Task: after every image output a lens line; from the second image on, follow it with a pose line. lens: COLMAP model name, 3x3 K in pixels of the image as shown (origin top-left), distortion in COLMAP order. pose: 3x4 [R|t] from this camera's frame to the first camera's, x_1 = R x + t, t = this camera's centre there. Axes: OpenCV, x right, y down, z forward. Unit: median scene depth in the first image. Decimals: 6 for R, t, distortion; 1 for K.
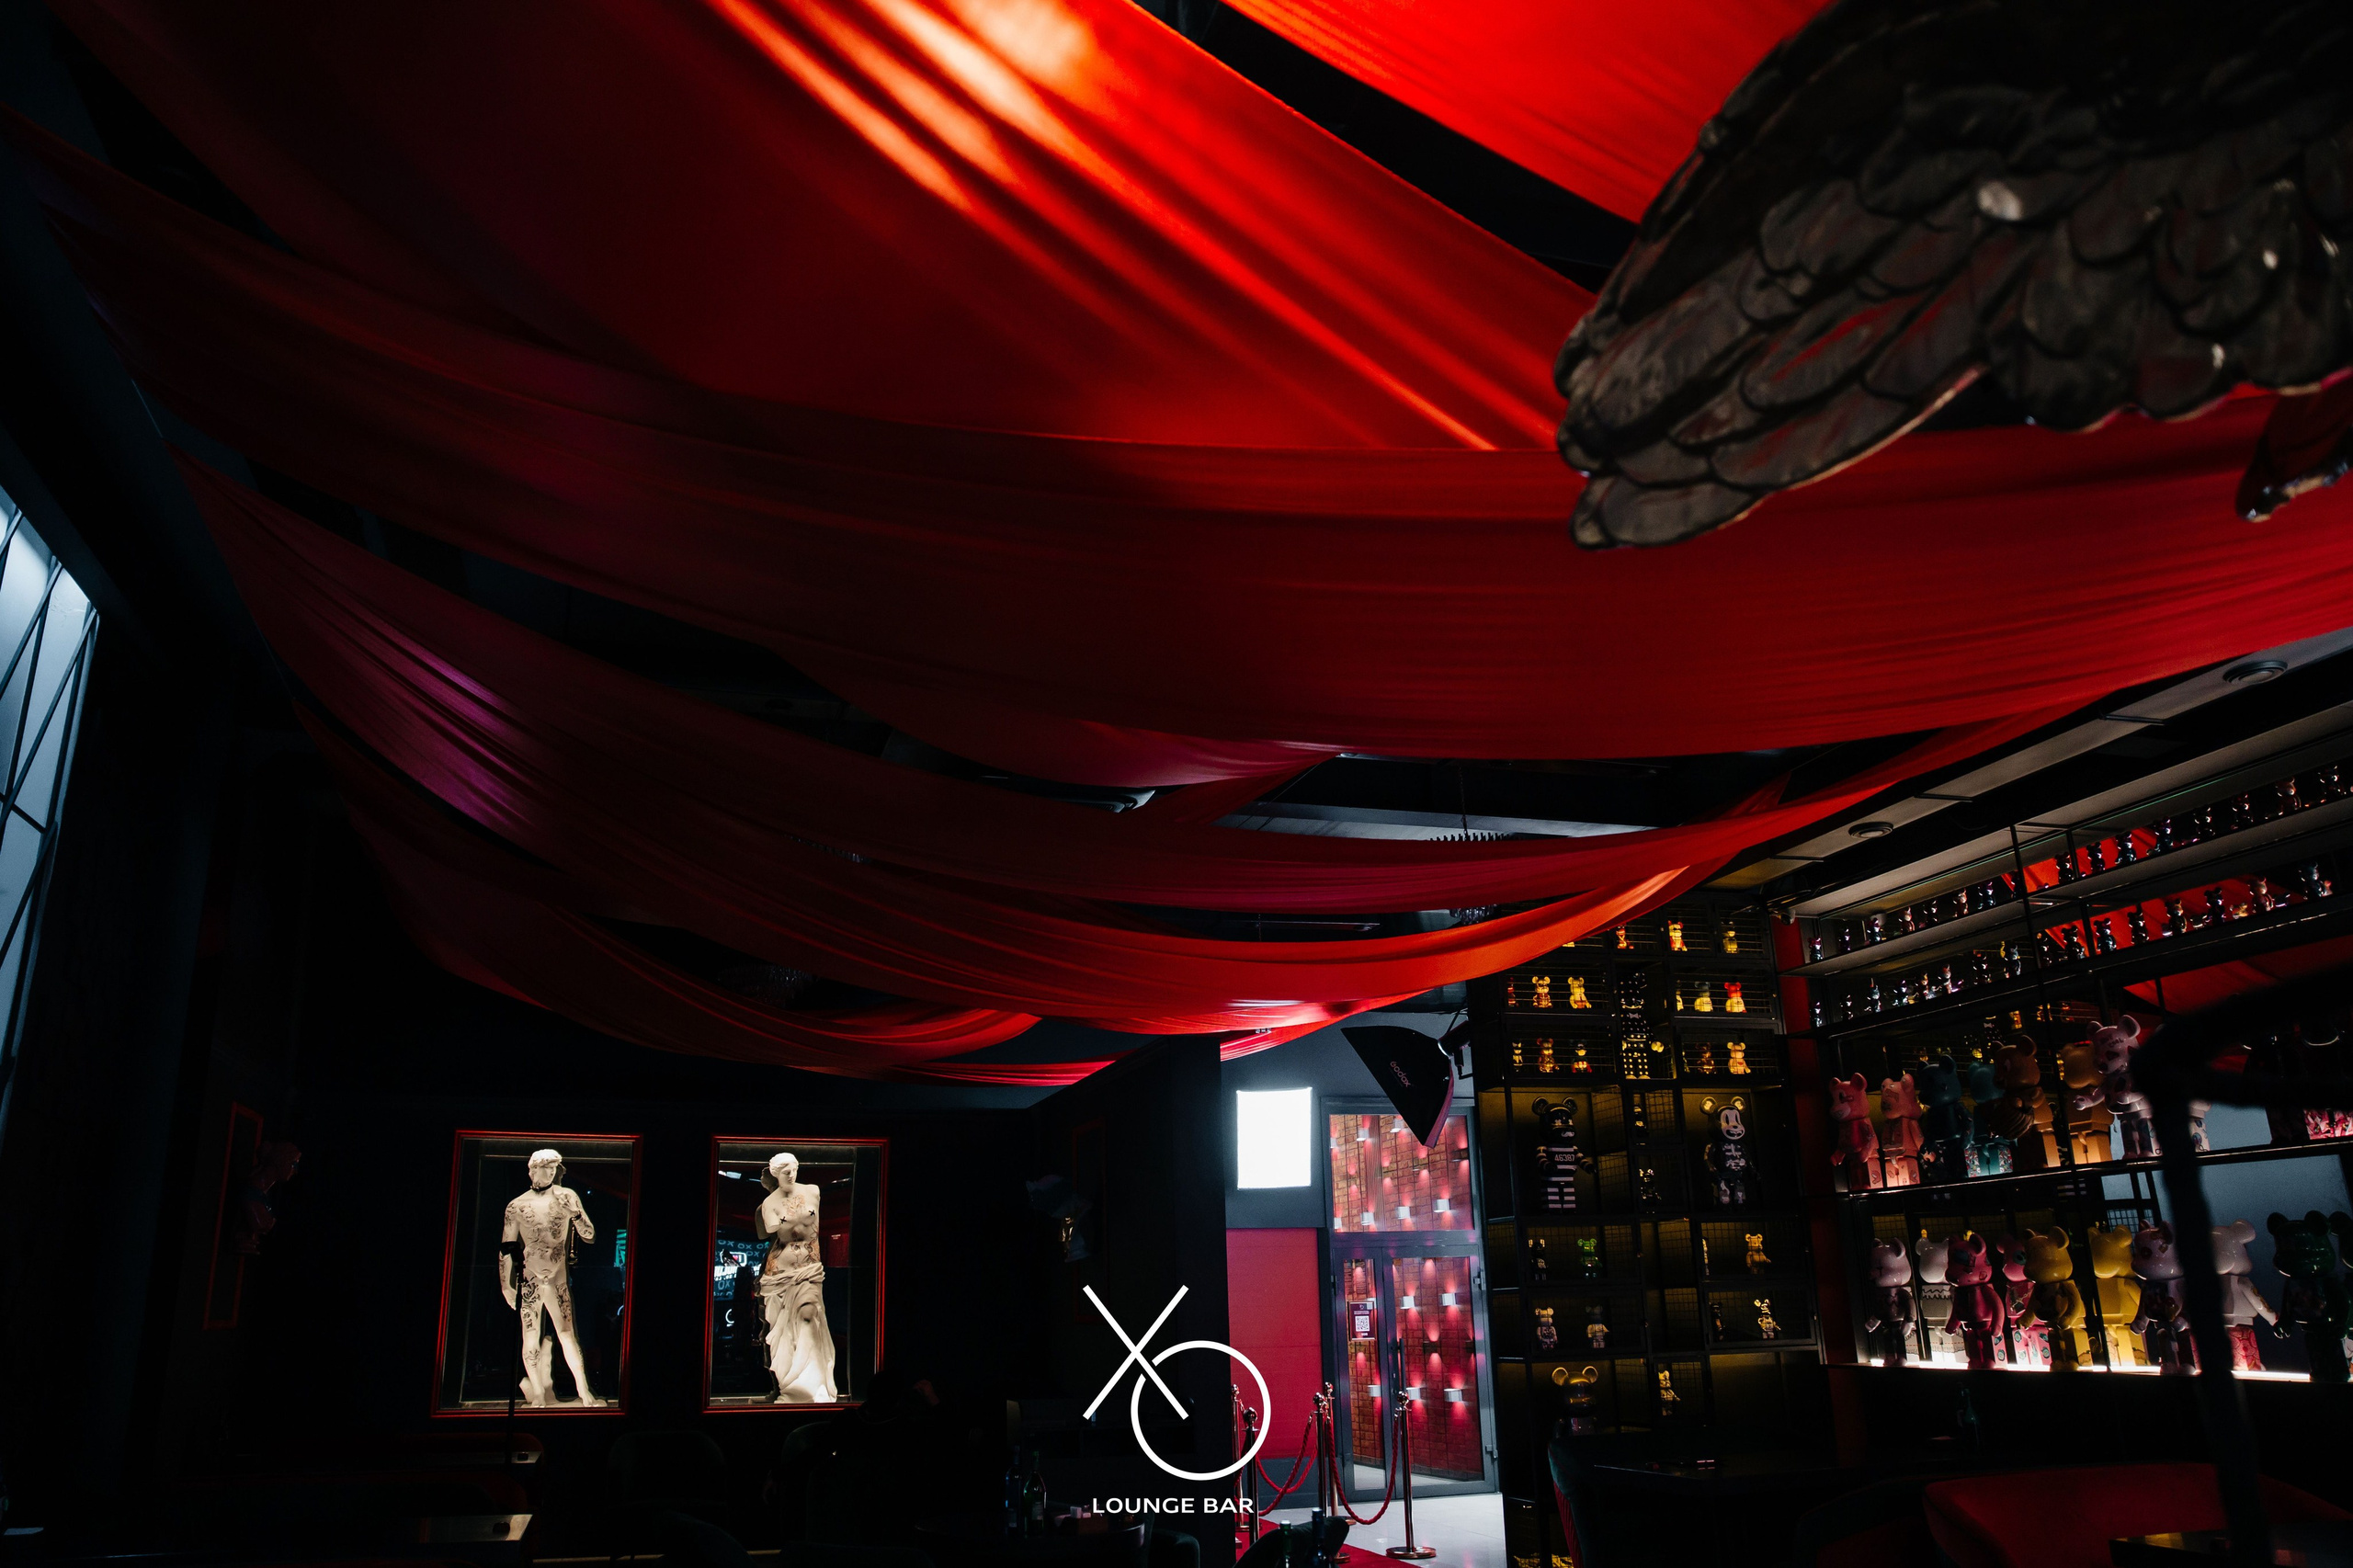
lens RADIAL K [[1669.0, 0, 1176.5], [0, 1669.0, 784.0], [0, 0, 1]] dist [-0.123040, 0.114925]
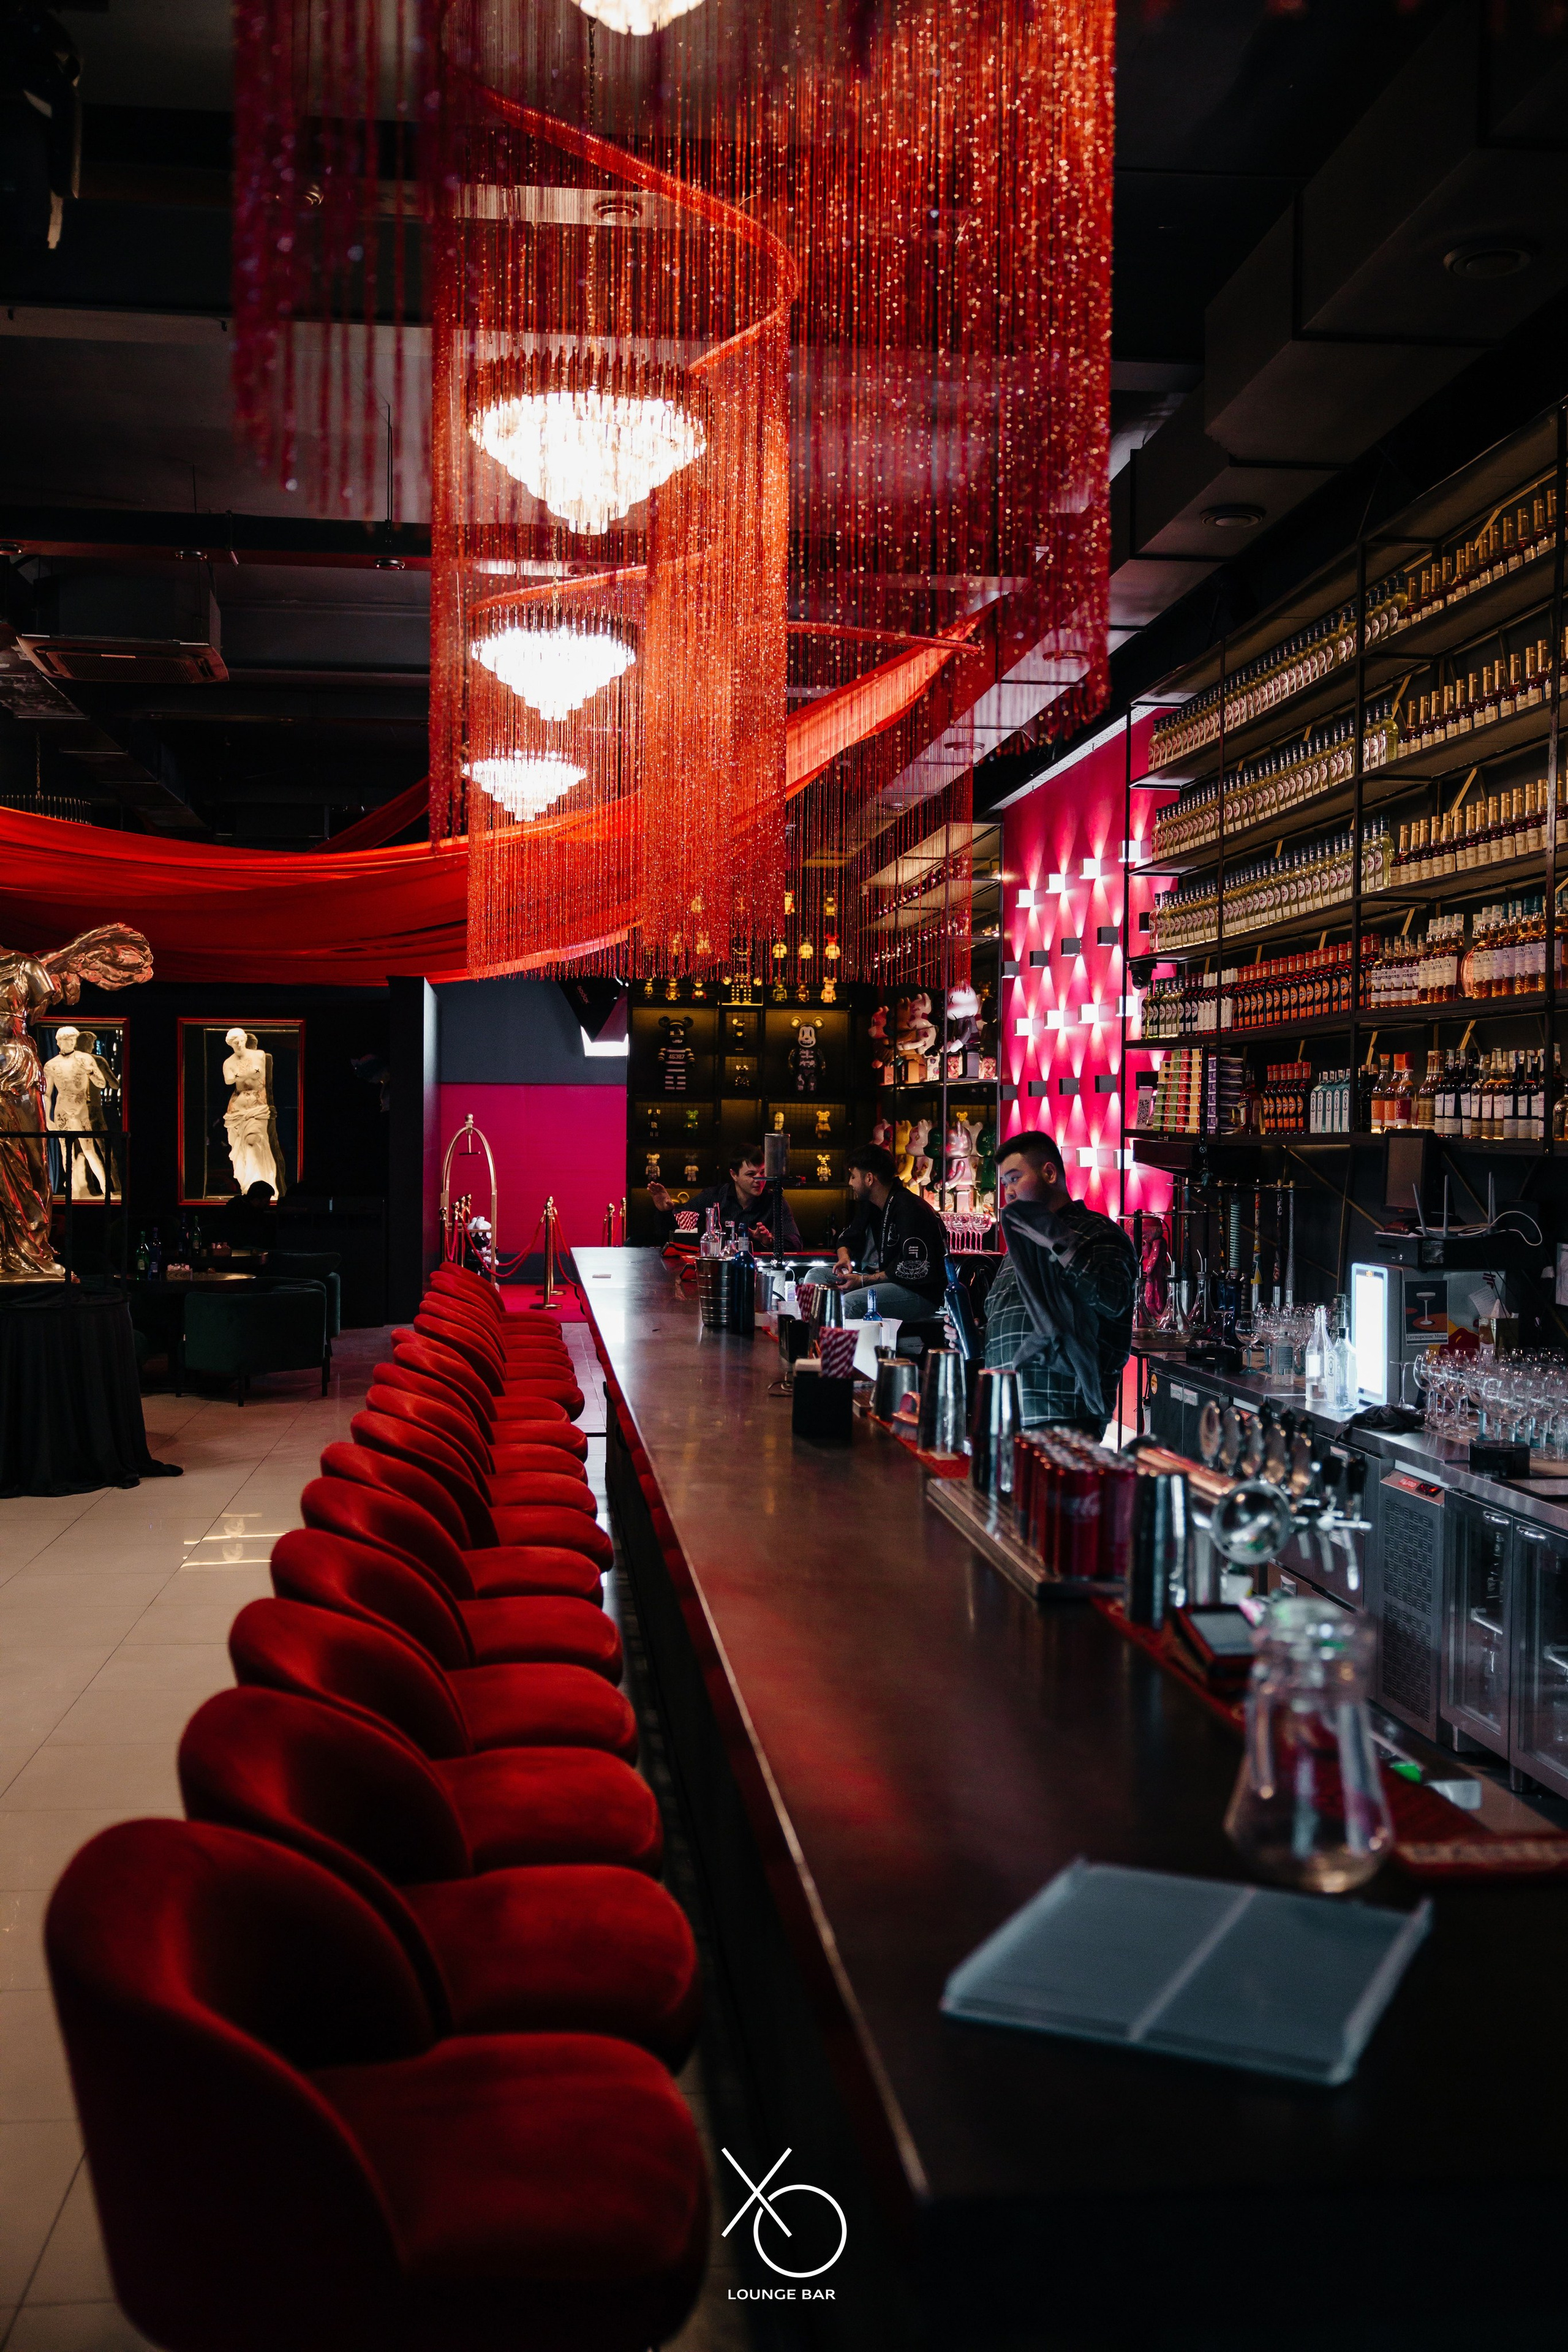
lens RADIAL K [[2248.8, 0, 824.1], [0, 2248.8, 1177.4], [0, 0, 1]] dist [-0.052091, -0.004768]
pose [[0.986306, 0.034098, -0.161365, 0.597970], [0.020310, 0.945838, 0.324002, -0.277212], [0.163673, -0.322843, 0.932193, -0.771258]]
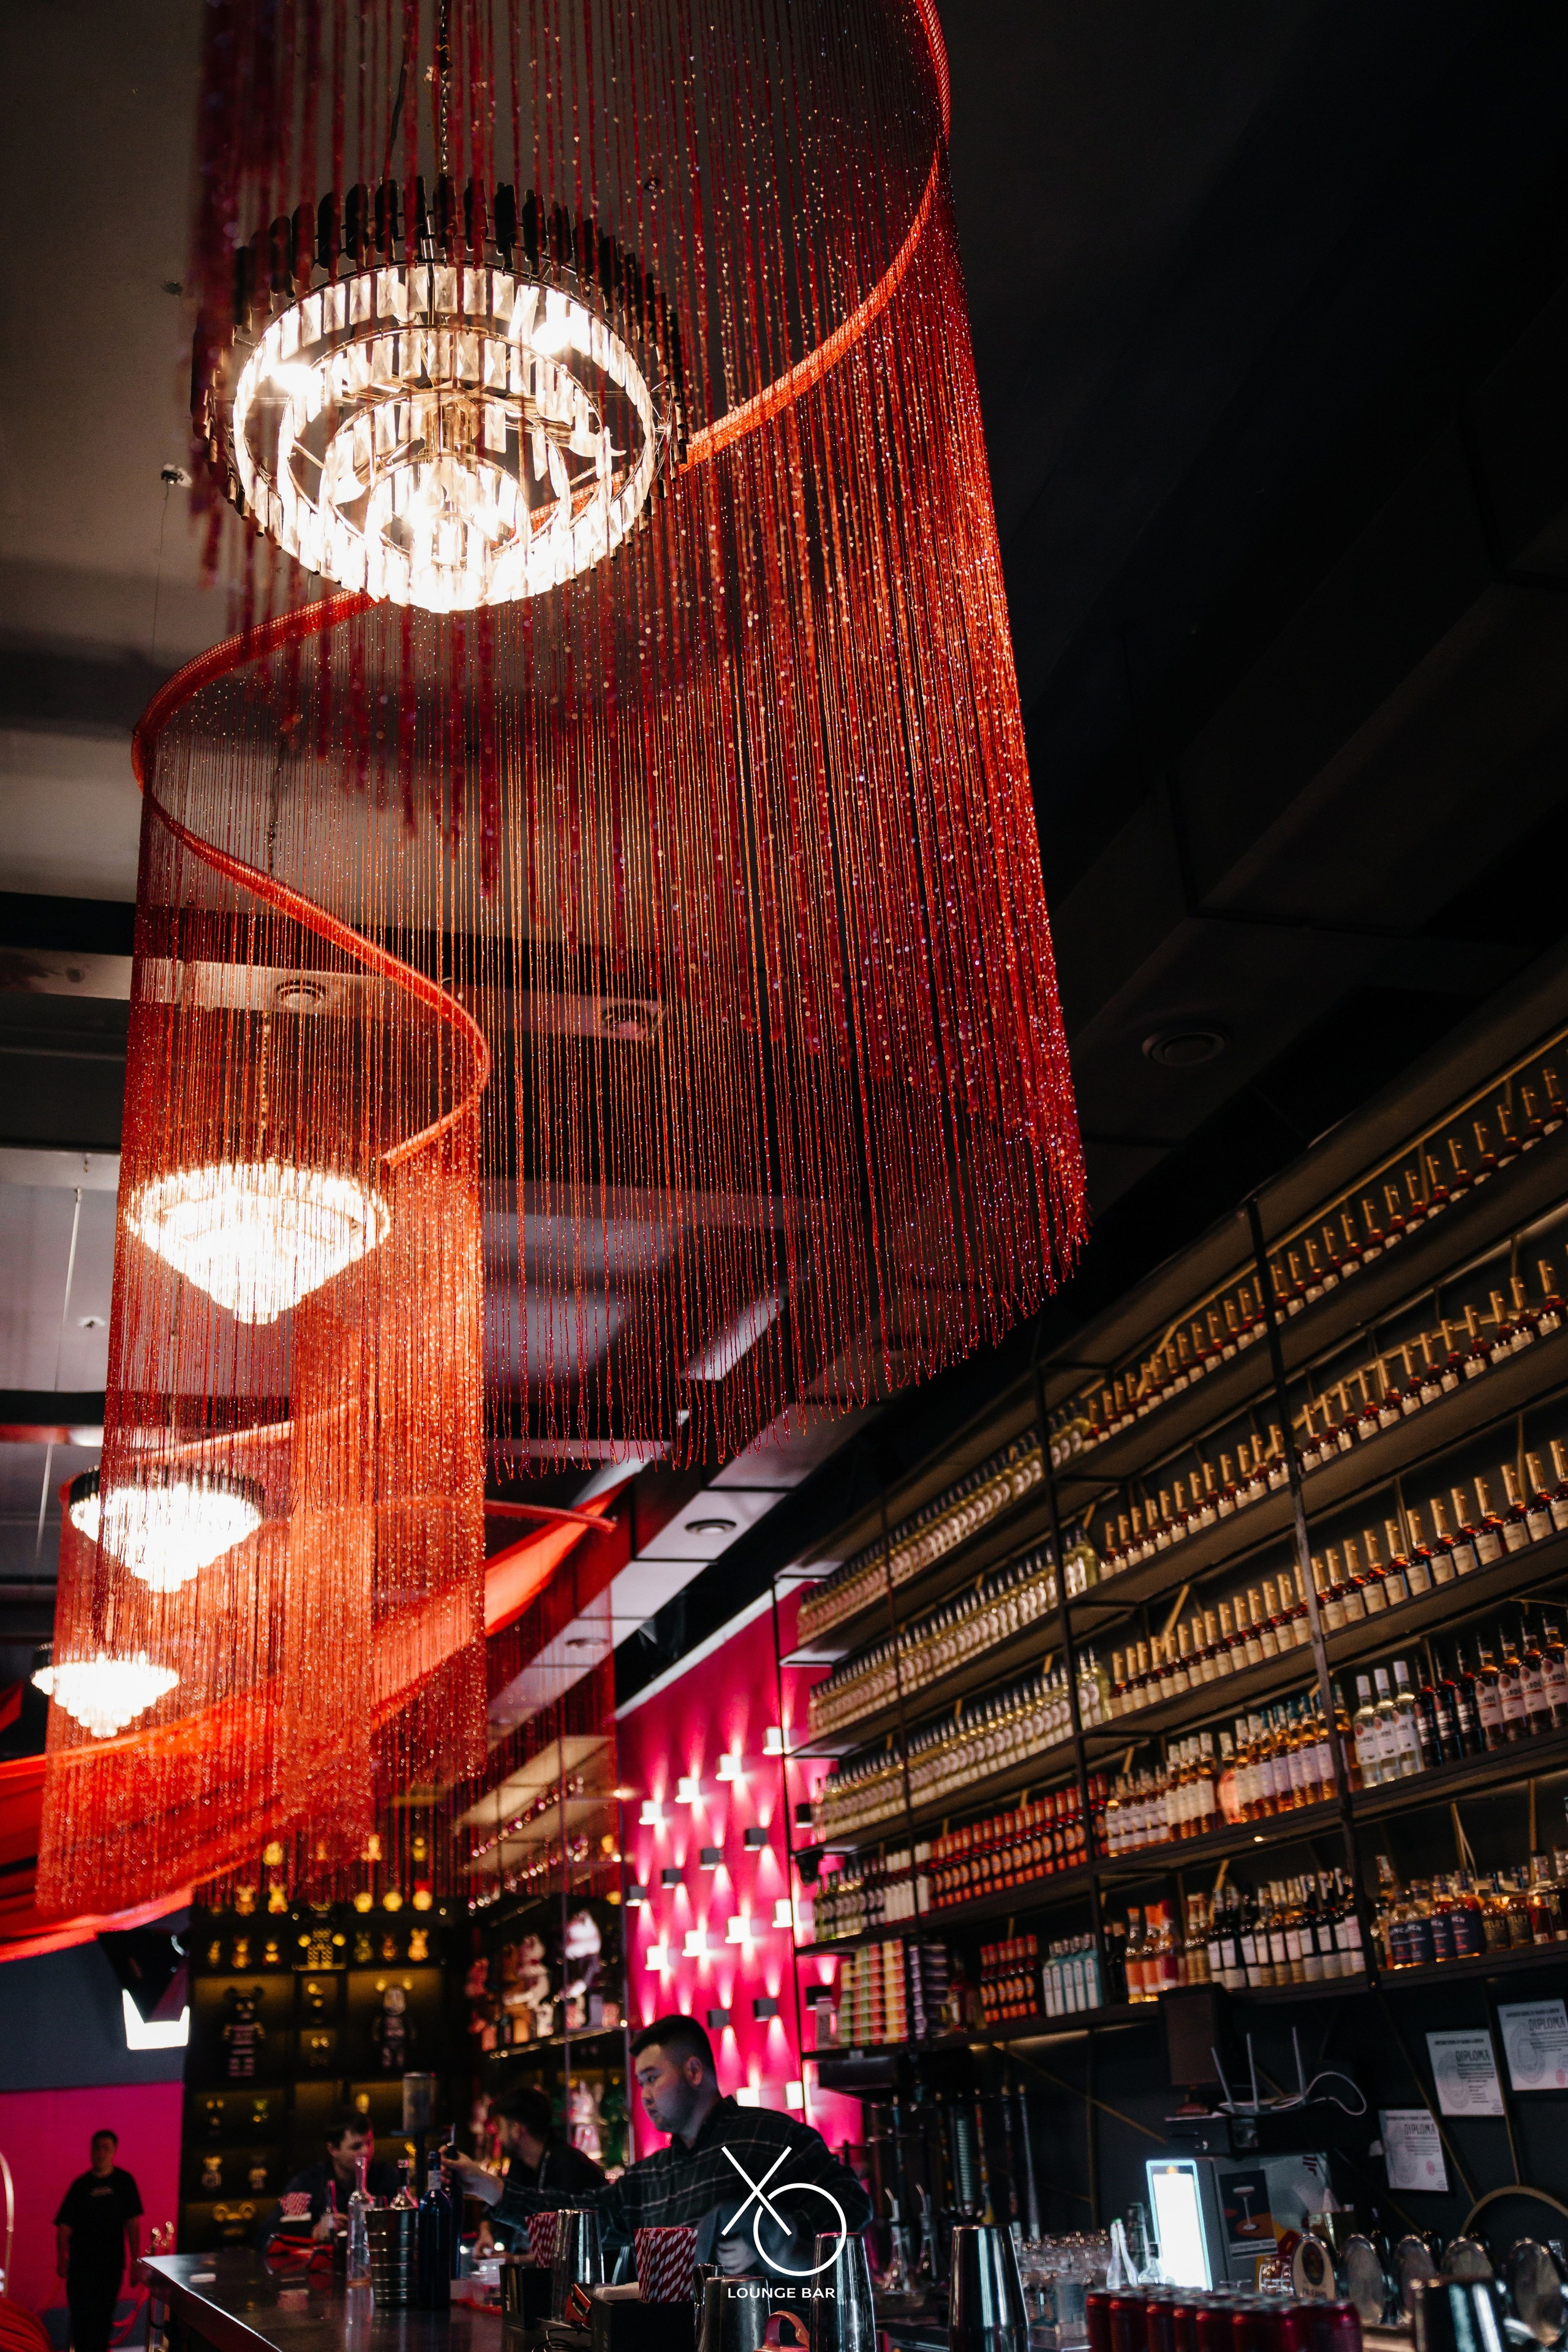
lens RADIAL K [[2187.1, 0, 784.0], [0, 2187.1, 1176.0], [0, 0, 1]] dist [-0.049099, 0.092494]
pose [[0.998871, -0.030862, 0.036104, 0.533036], [0.034588, 0.993593, -0.107597, -0.212937], [-0.032552, 0.108724, 0.993539, -0.682328]]
